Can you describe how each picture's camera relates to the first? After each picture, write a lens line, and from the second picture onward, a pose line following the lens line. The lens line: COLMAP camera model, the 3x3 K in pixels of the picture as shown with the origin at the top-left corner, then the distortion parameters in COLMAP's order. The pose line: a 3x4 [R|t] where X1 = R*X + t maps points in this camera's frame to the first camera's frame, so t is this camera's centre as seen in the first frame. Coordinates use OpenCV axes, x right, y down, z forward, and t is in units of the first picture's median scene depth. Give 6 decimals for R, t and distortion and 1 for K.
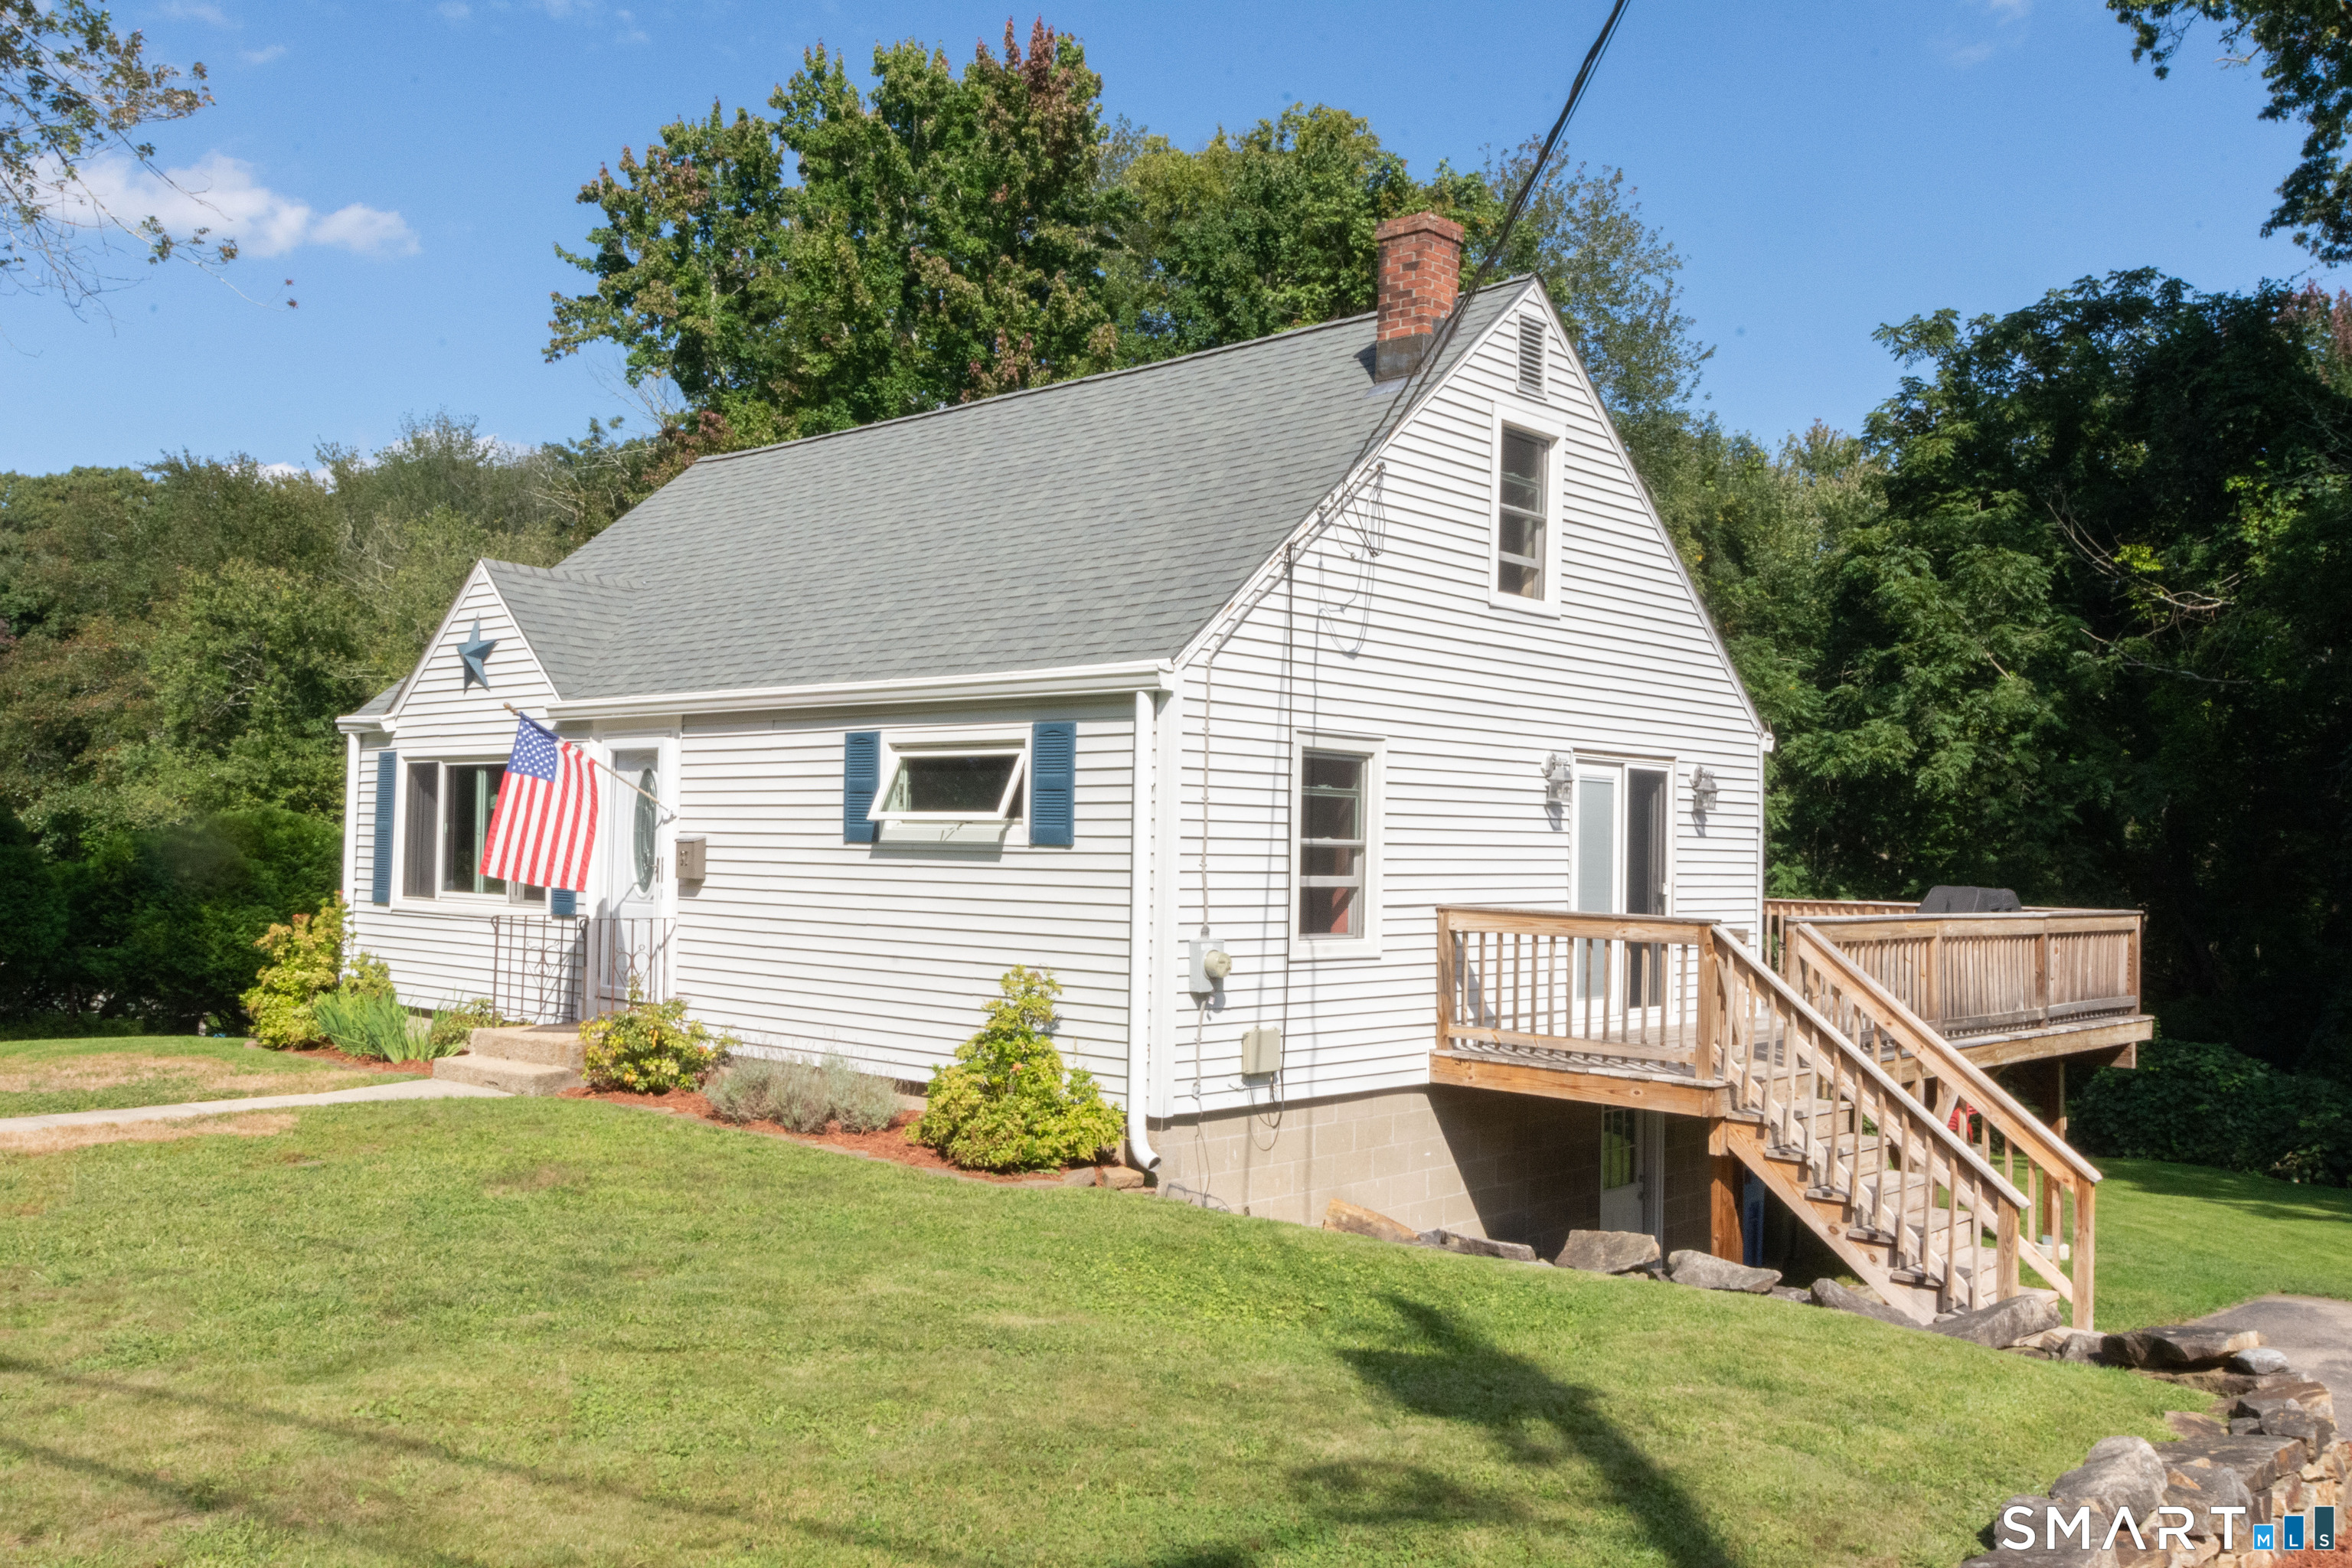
lens RADIAL K [[1989.6, 0, 1176.0], [0, 1989.6, 784.0], [0, 0, 1]] dist [0.002321, -0.012020]
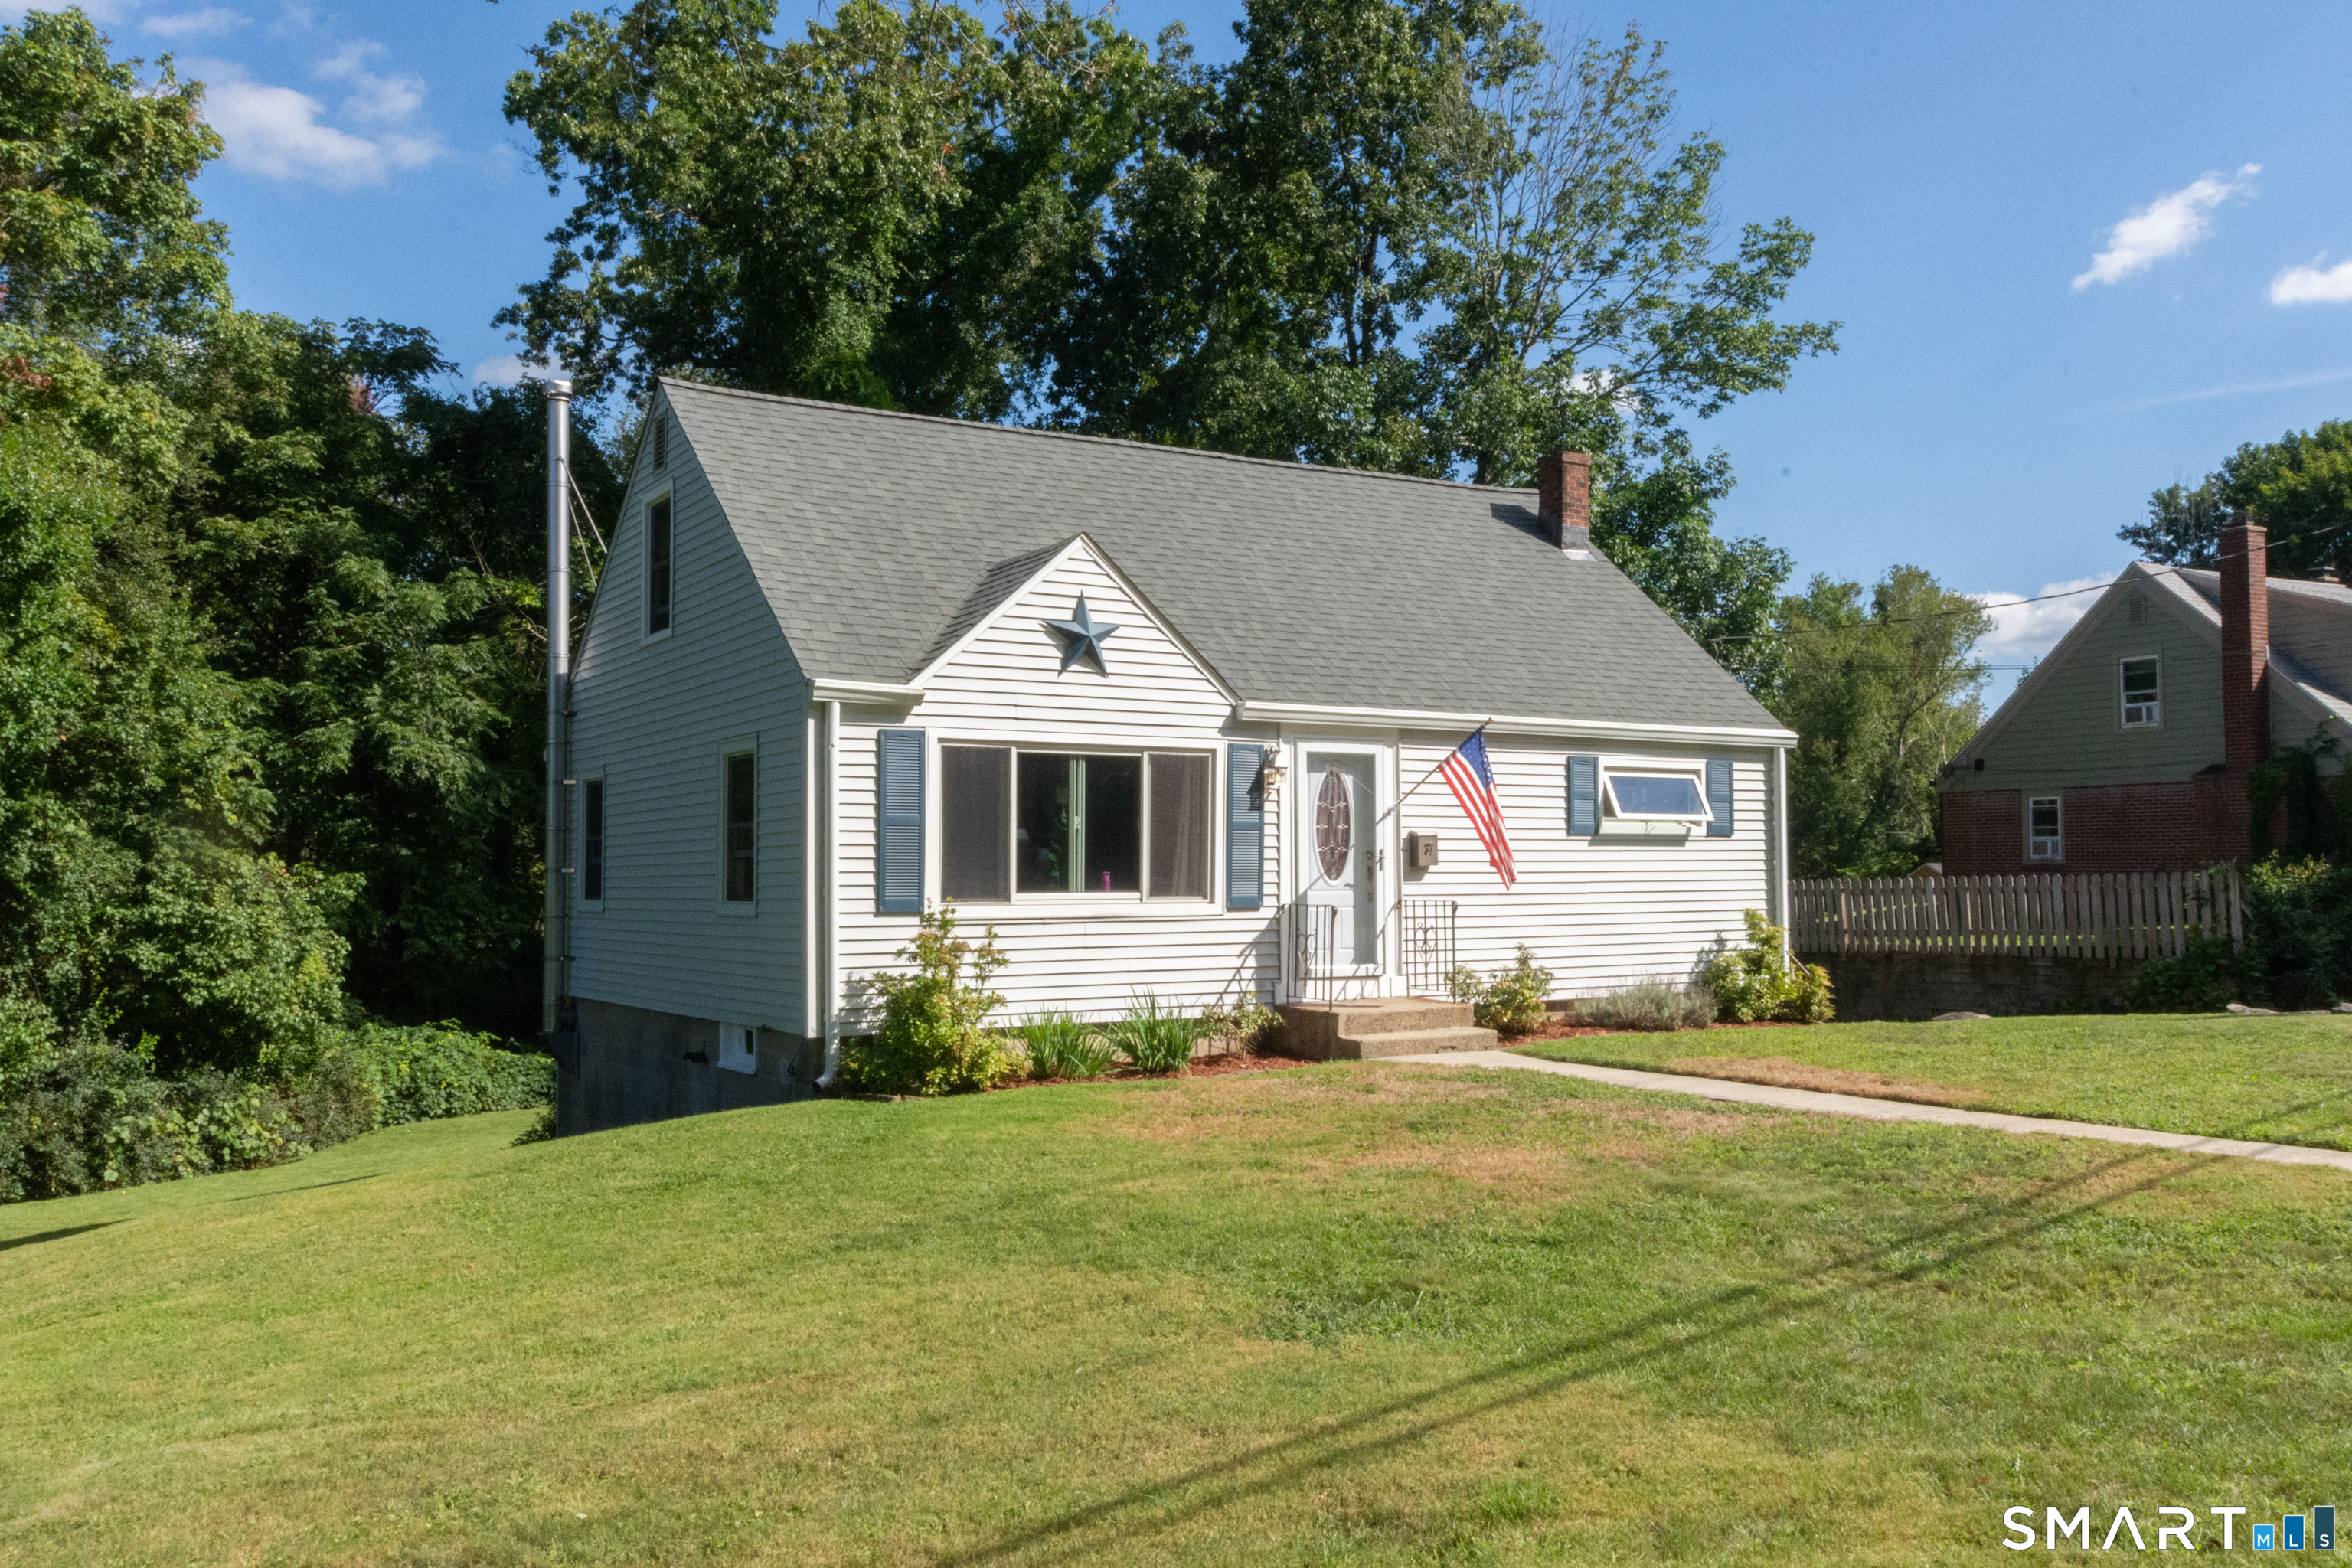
lens RADIAL K [[1989.6, 0, 1176.0], [0, 1989.6, 784.0], [0, 0, 1]] dist [0.002321, -0.012020]
pose [[0.224938, 0.024580, 0.974063, -1.570736], [-0.020507, 0.999580, -0.020488, 0.027651], [-0.974157, -0.015367, 0.225348, 0.948771]]
